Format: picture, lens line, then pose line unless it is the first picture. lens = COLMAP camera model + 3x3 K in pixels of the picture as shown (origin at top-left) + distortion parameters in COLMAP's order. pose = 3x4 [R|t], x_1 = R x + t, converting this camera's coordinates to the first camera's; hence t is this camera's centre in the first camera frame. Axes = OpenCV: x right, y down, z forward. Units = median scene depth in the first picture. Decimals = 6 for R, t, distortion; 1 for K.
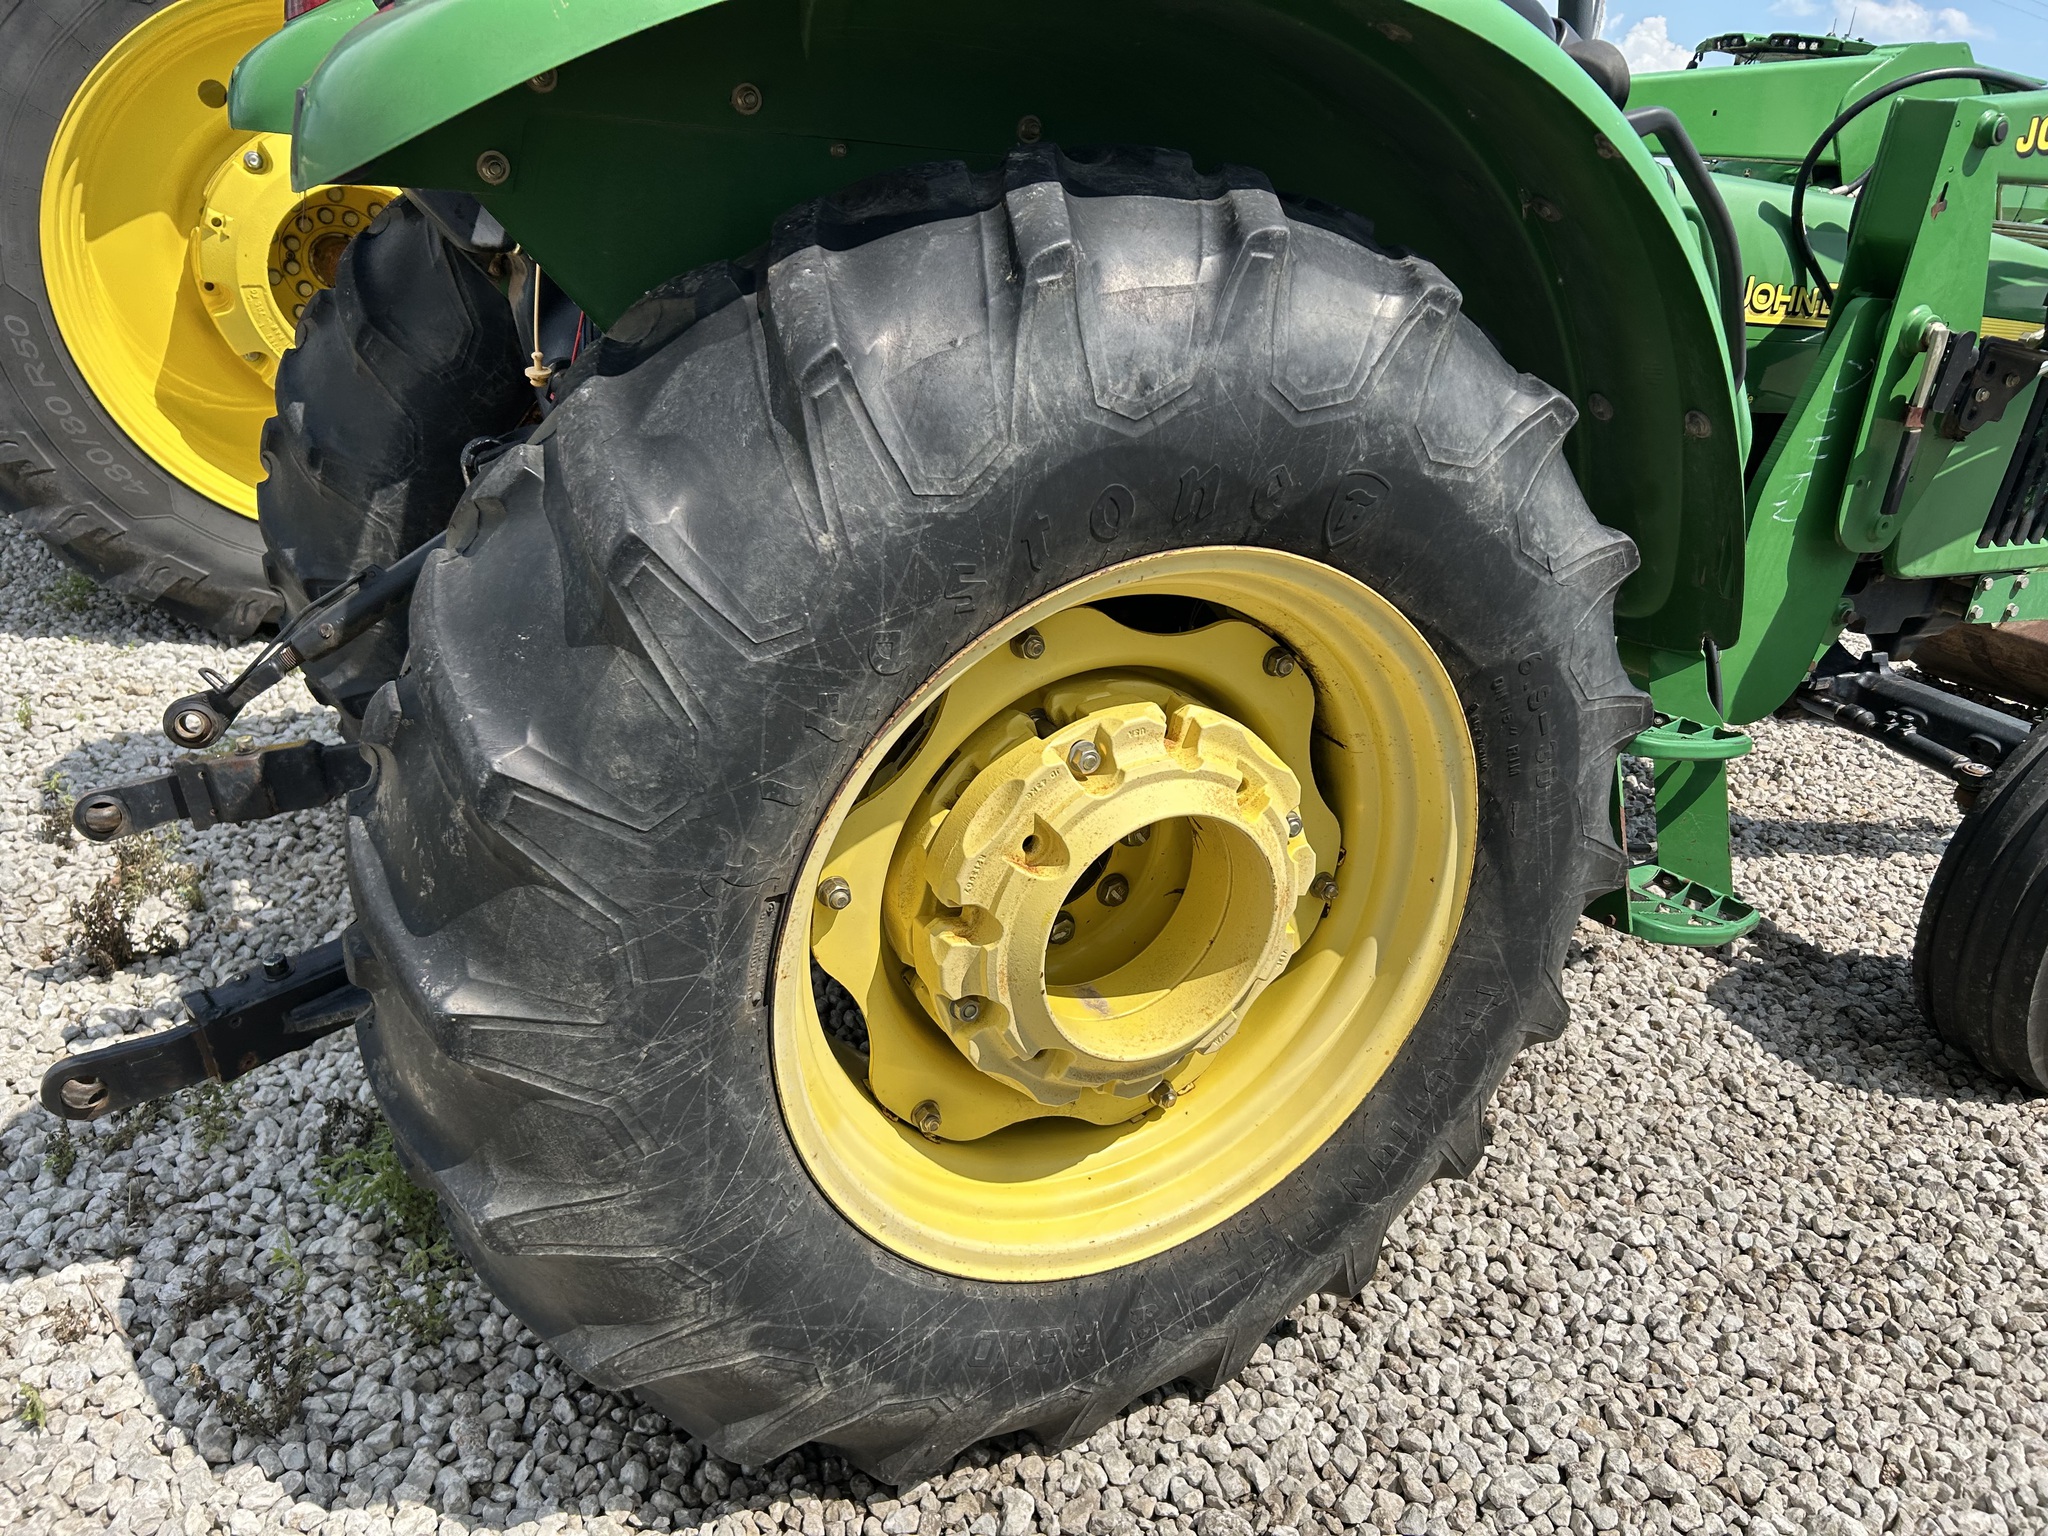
lens RADIAL K [[1541.0, 0, 1018.3], [0, 1541.0, 801.7], [0, 0, 1]] dist [0.076992, -0.097219]
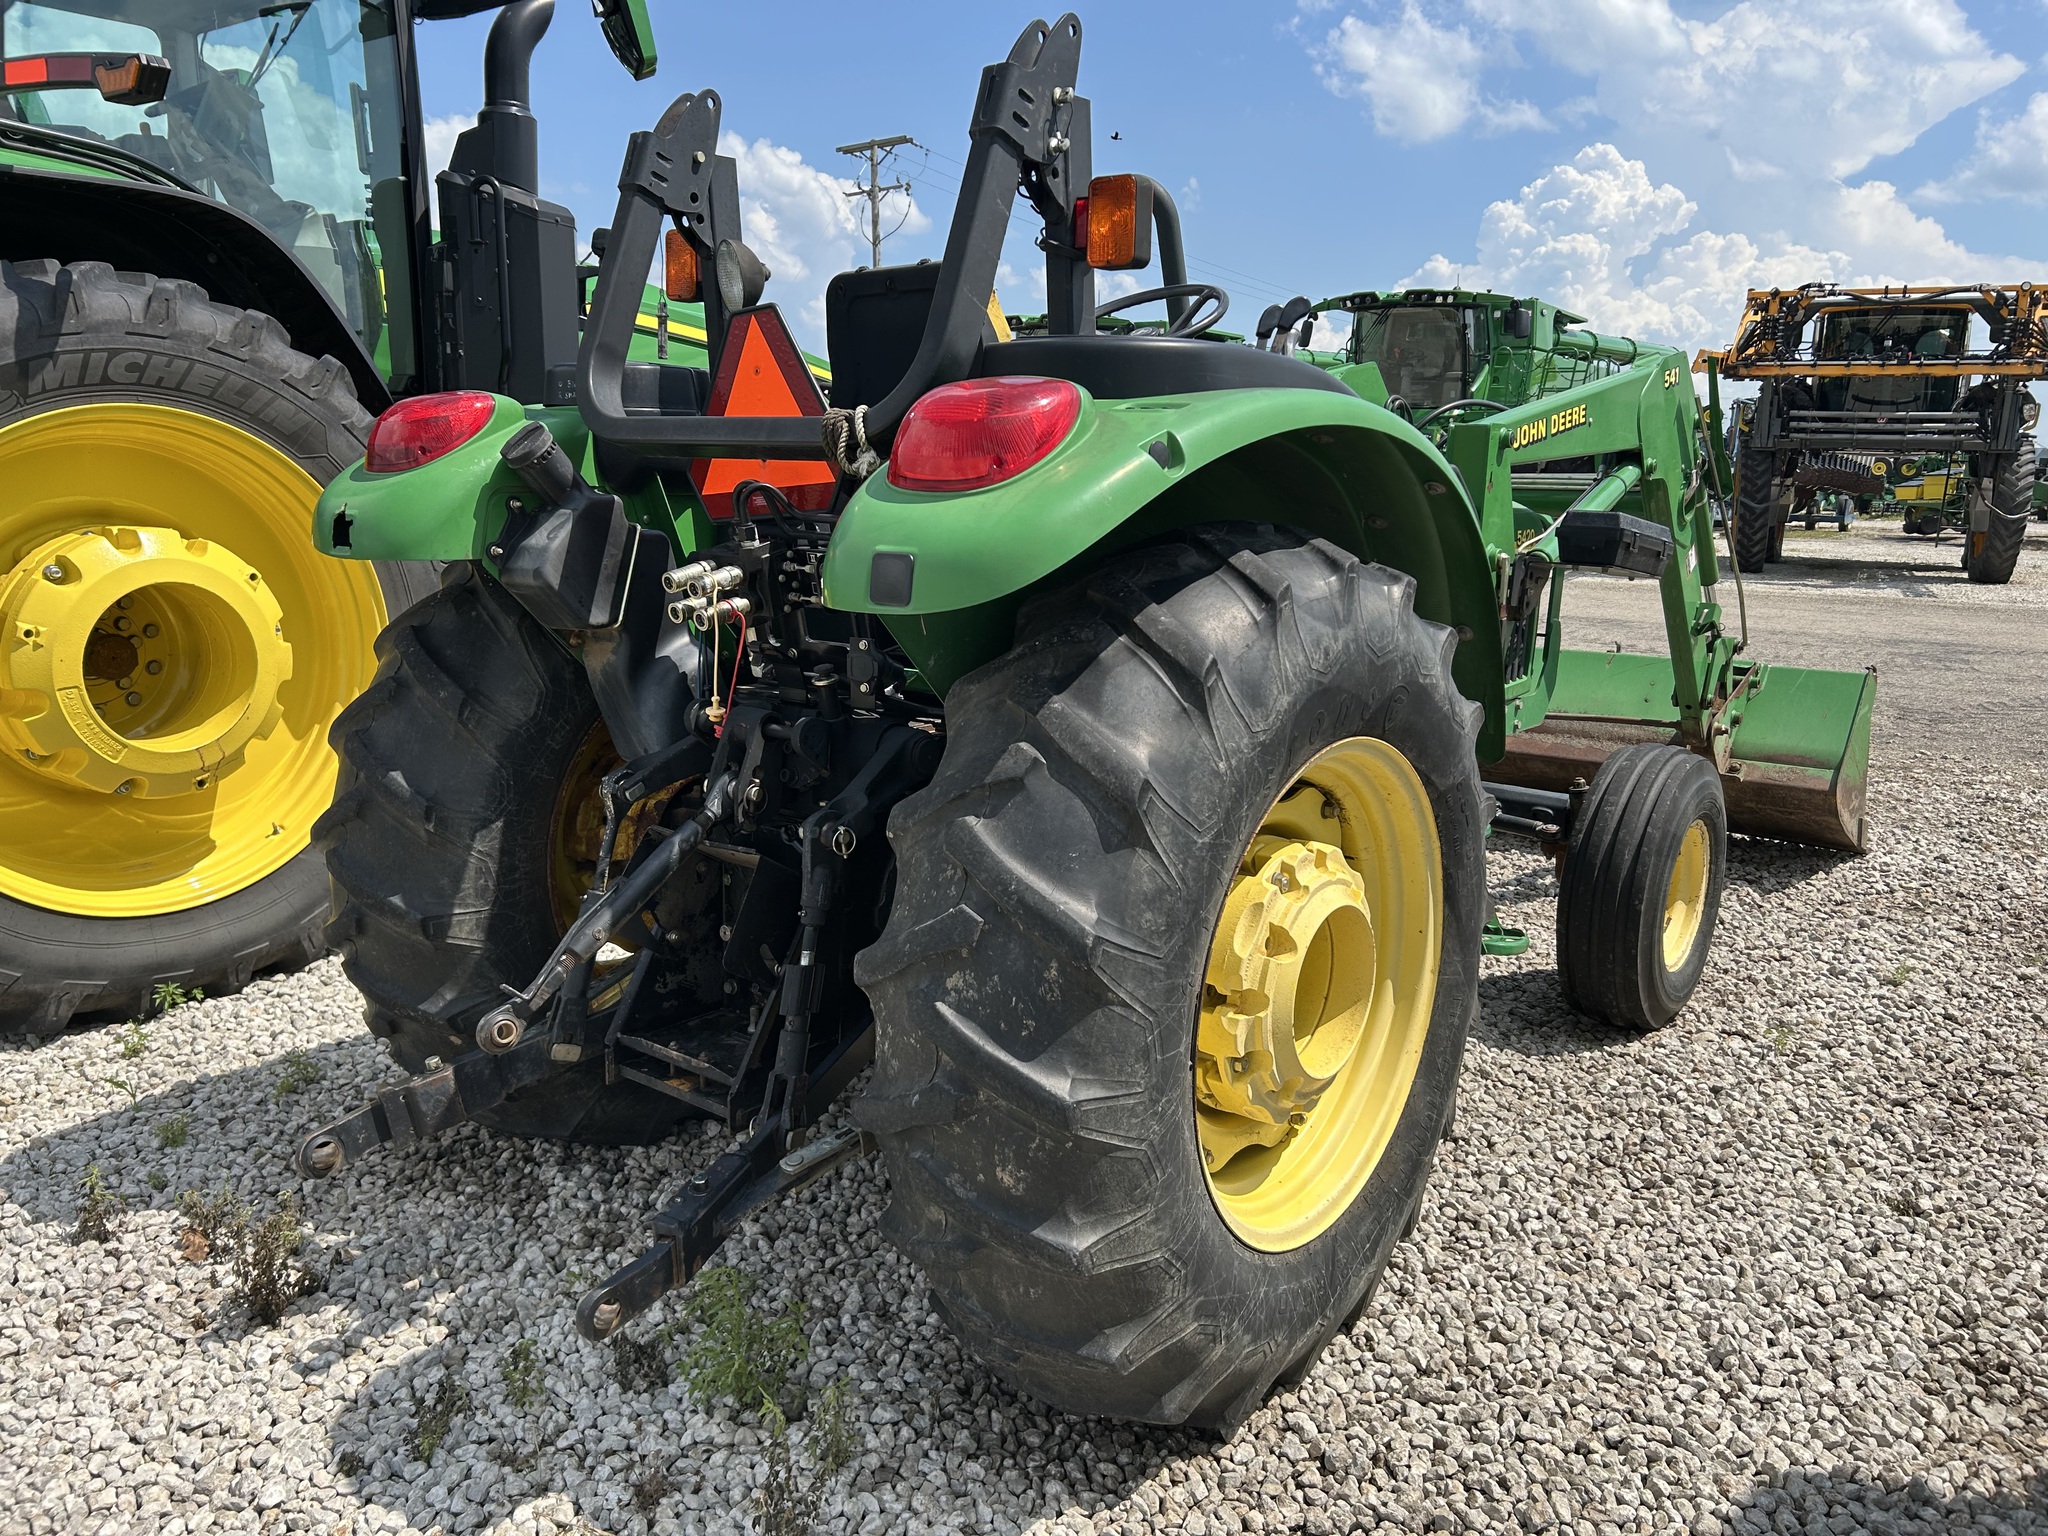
lens RADIAL K [[1573.5, 0, 1011.6], [0, 1573.5, 759.4], [0, 0, 1]] dist [0.033002, -0.031012]
pose [[0.907929, -0.161545, 0.386740, -0.647796], [0.229371, 0.963806, -0.135891, 0.004407], [-0.350790, 0.212086, 0.912122, -0.323414]]
